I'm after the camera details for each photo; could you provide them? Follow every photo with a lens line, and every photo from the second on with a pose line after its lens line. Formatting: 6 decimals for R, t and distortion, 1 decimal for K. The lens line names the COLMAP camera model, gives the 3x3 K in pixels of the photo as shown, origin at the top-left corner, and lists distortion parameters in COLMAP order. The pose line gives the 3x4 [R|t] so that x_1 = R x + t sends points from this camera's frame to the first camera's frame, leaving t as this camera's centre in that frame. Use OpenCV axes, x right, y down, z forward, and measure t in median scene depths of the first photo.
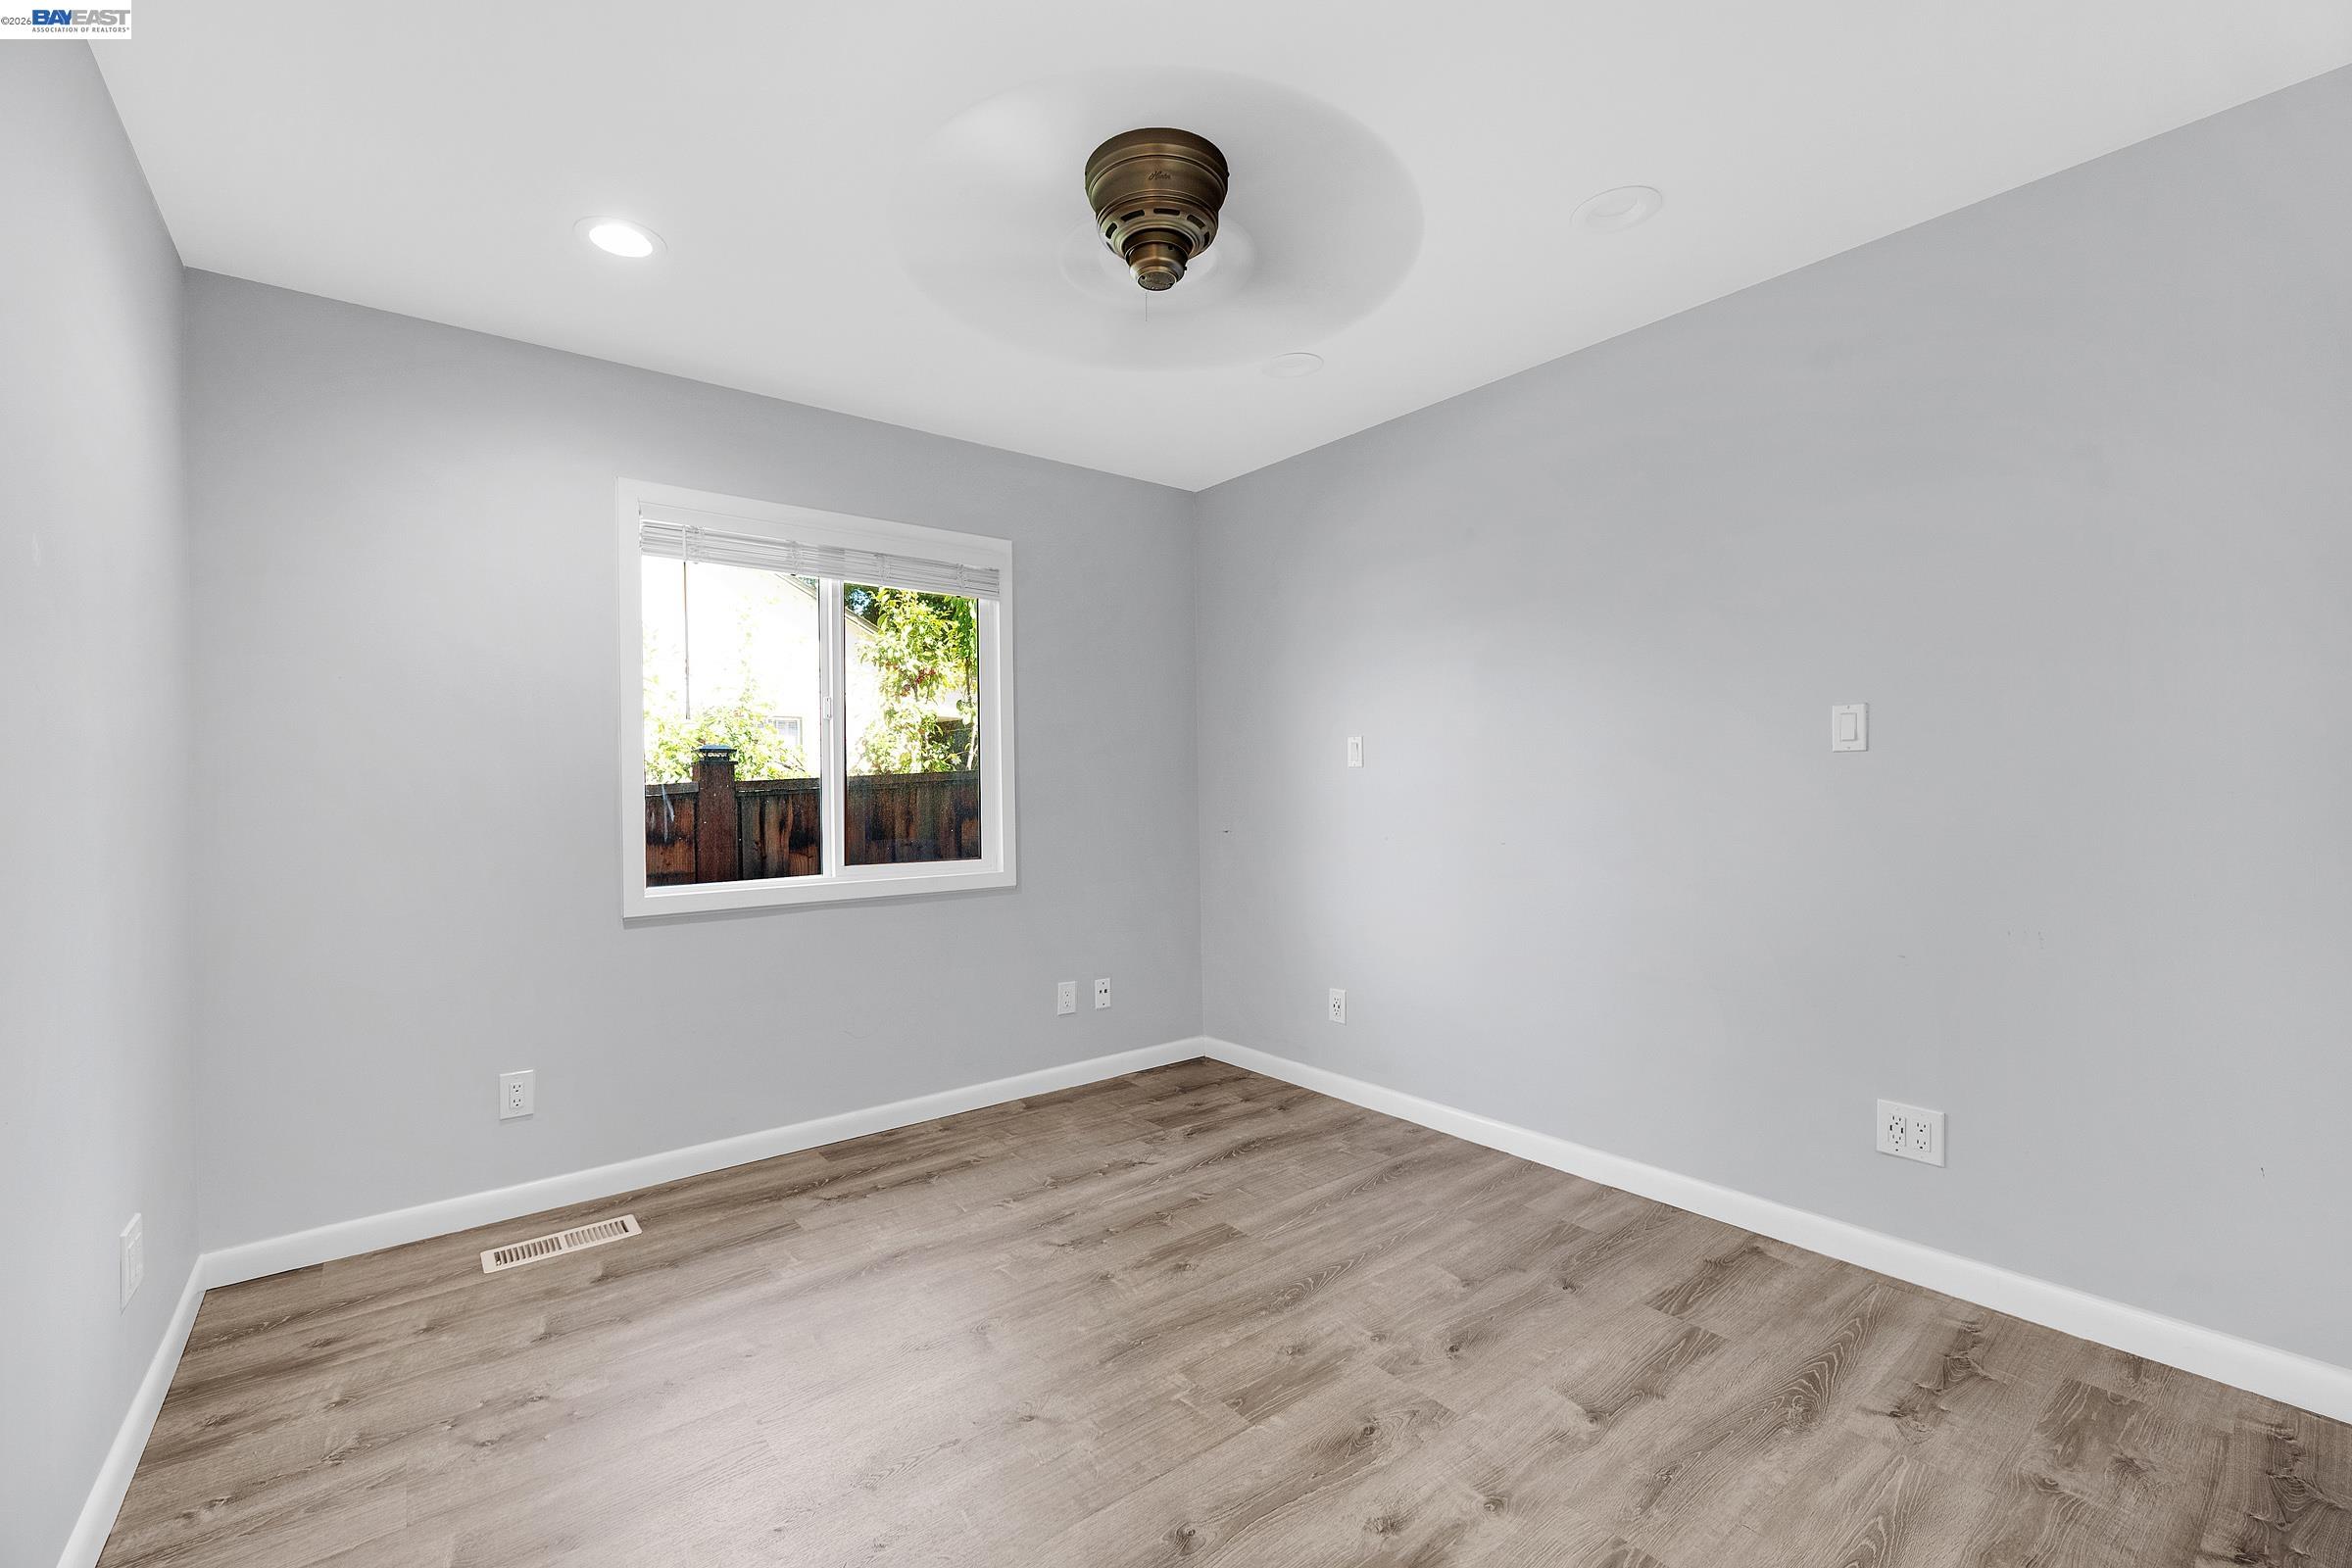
lens RADIAL K [[988.5, 0, 1180.2], [0, 988.5, 792.3], [0, 0, 1]] dist [-0.000832, -0.000089]
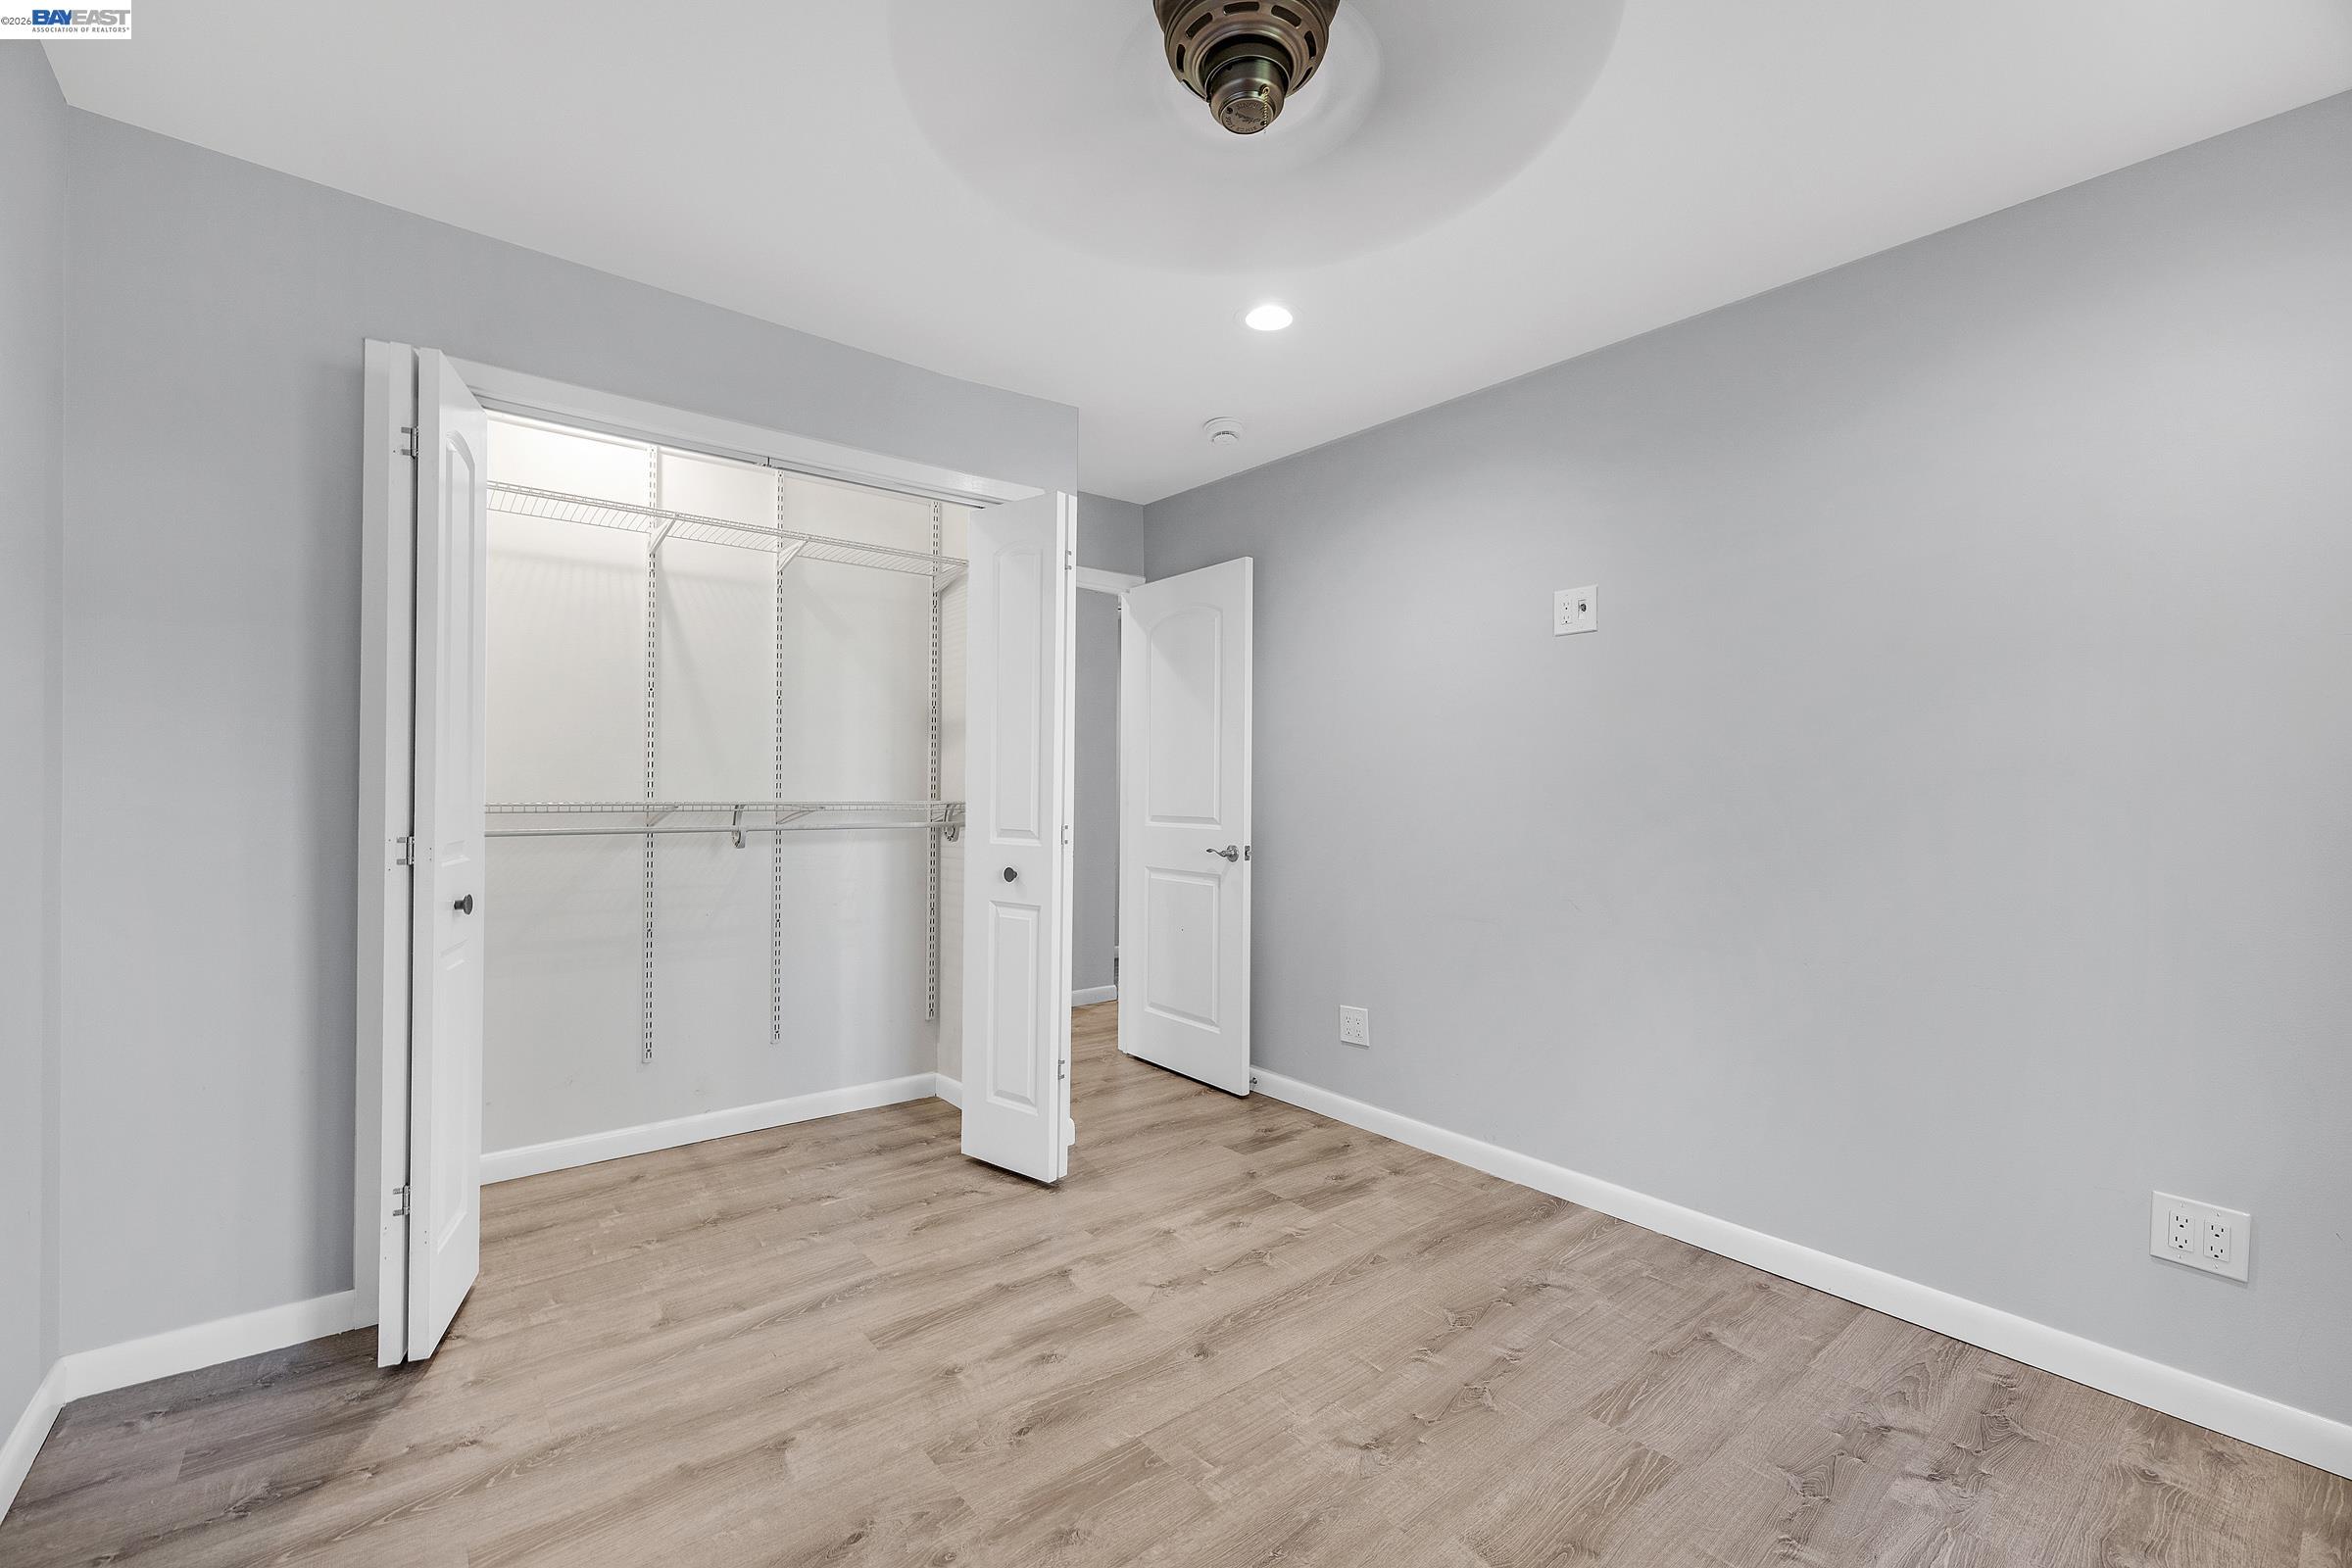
lens RADIAL K [[988.5, 0, 1180.2], [0, 988.5, 792.3], [0, 0, 1]] dist [-0.000832, -0.000089]
pose [[-0.999885, 0.001745, -0.015089, 0.045239], [0.001756, 0.999998, -0.000725, -0.004148], [0.015088, -0.000751, -0.999886, 2.003096]]
